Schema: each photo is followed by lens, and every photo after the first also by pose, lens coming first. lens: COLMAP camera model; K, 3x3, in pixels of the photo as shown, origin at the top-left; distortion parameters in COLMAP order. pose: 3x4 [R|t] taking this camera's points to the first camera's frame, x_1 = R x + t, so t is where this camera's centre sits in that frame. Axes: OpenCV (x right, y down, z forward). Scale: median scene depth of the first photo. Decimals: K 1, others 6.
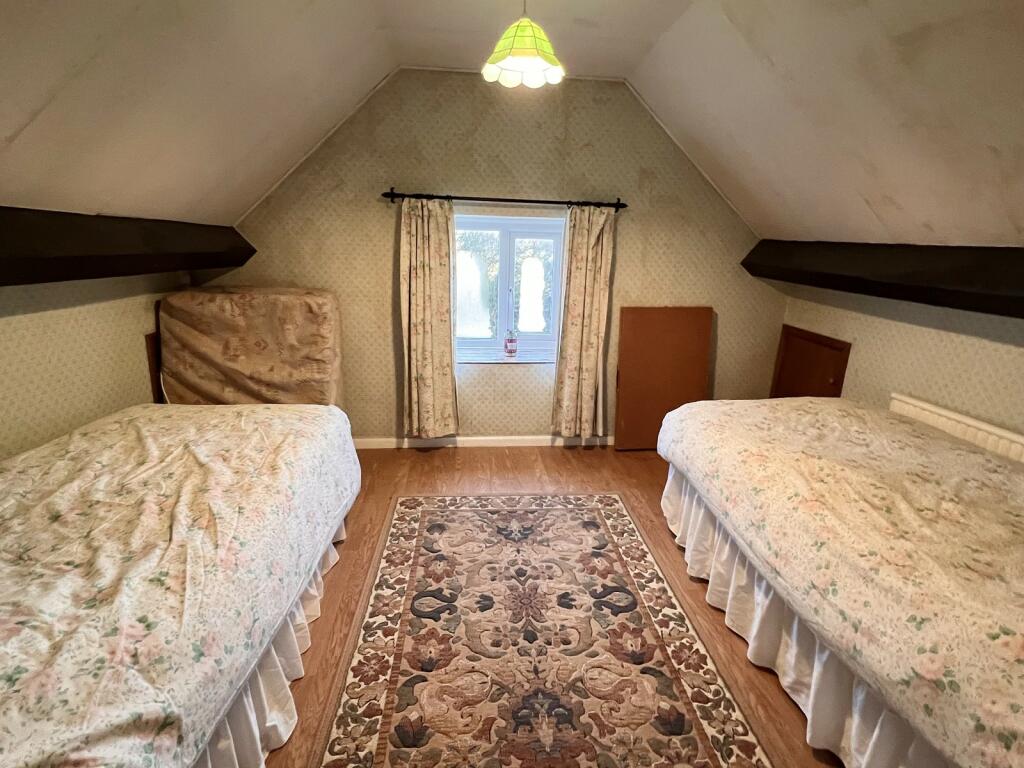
lens RADIAL K [[524.4, 0, 512.0], [0, 524.4, 384.0], [0, 0, 1]] dist [-0.003164, -0.000566]
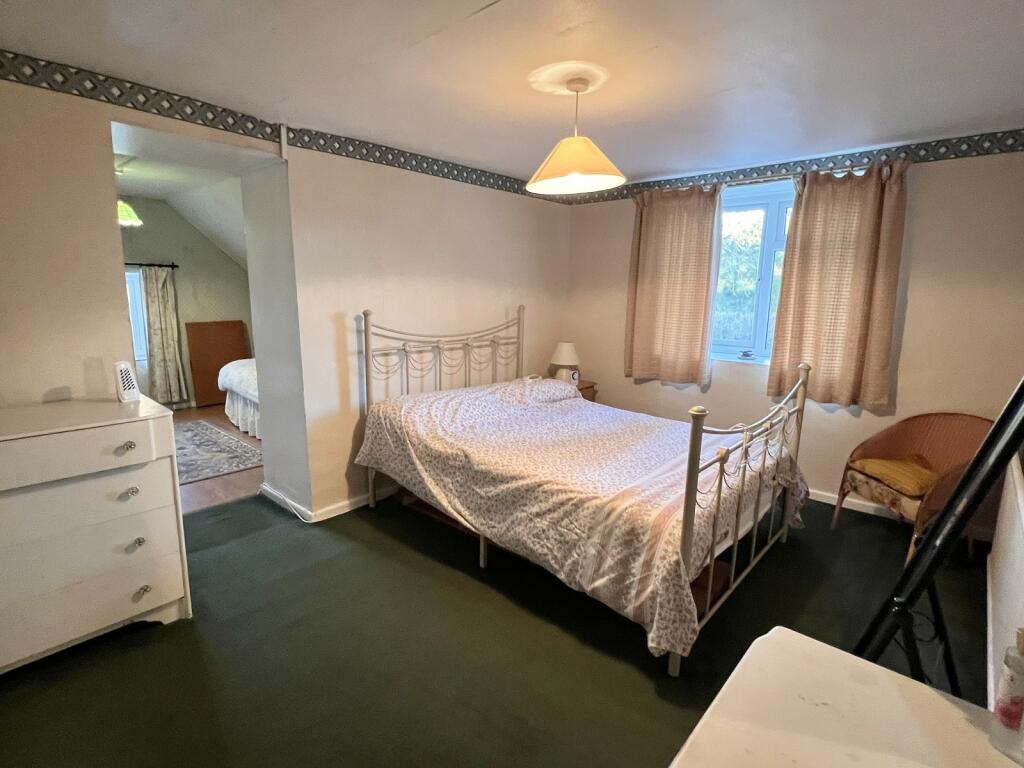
lens RADIAL K [[524.4, 0, 512.0], [0, 524.4, 384.0], [0, 0, 1]] dist [-0.003164, -0.000566]
pose [[0.721157, -0.138195, 0.678849, -0.230572], [0.182116, 0.983254, 0.006697, 0.251652], [-0.668406, 0.118799, 0.734248, -1.031149]]
